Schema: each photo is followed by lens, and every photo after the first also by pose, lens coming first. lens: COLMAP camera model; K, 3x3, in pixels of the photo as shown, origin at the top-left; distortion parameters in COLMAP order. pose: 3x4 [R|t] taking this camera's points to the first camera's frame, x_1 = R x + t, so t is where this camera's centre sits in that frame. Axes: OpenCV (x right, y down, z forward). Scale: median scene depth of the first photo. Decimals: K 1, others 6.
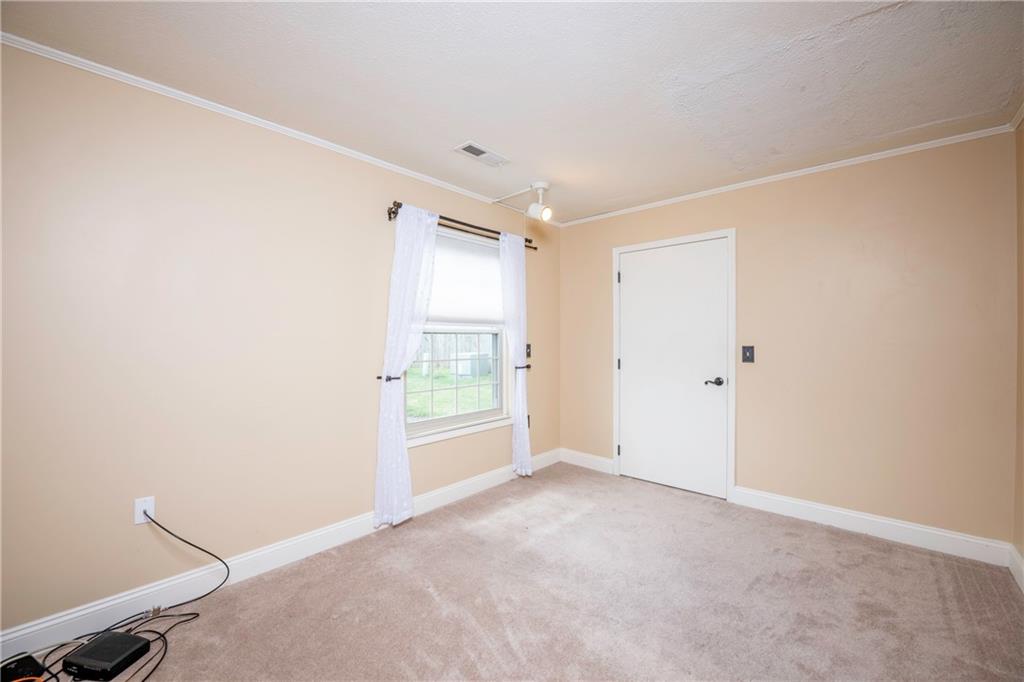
lens RADIAL K [[416.4, 0, 511.8], [0, 416.4, 336.0], [0, 0, 1]] dist [-0.004602, -0.000570]
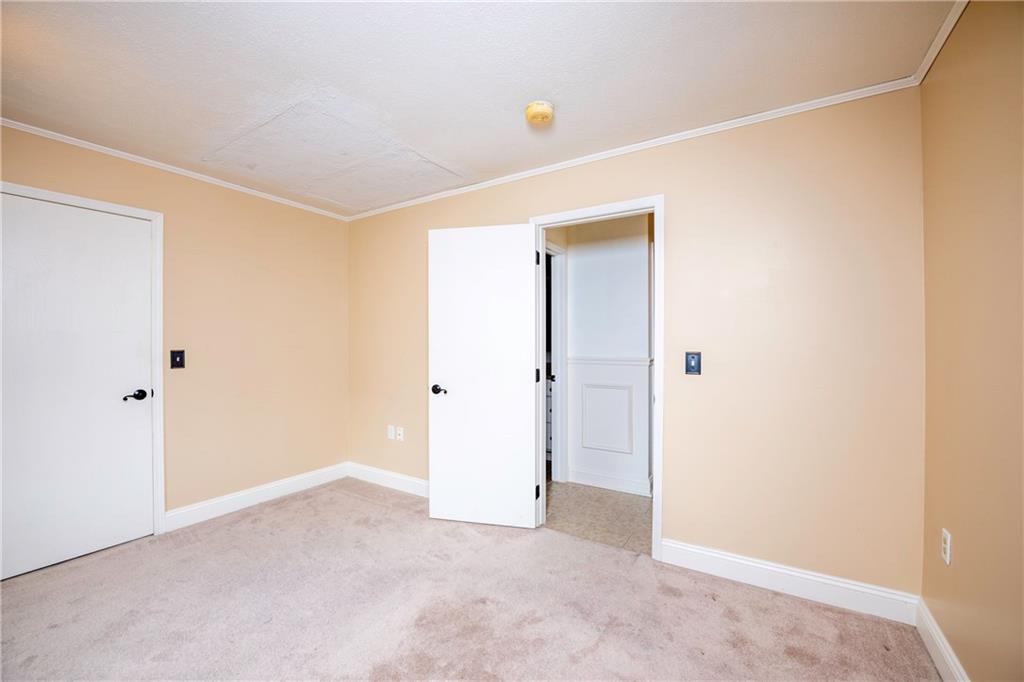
lens RADIAL K [[416.4, 0, 511.6], [0, 416.4, 339.2], [0, 0, 1]] dist [-0.004602, -0.000570]
pose [[-0.146068, 0.008390, 0.989239, -0.427062], [-0.001243, 0.999962, -0.008665, 0.007300], [-0.989274, -0.002495, -0.146052, 0.415295]]
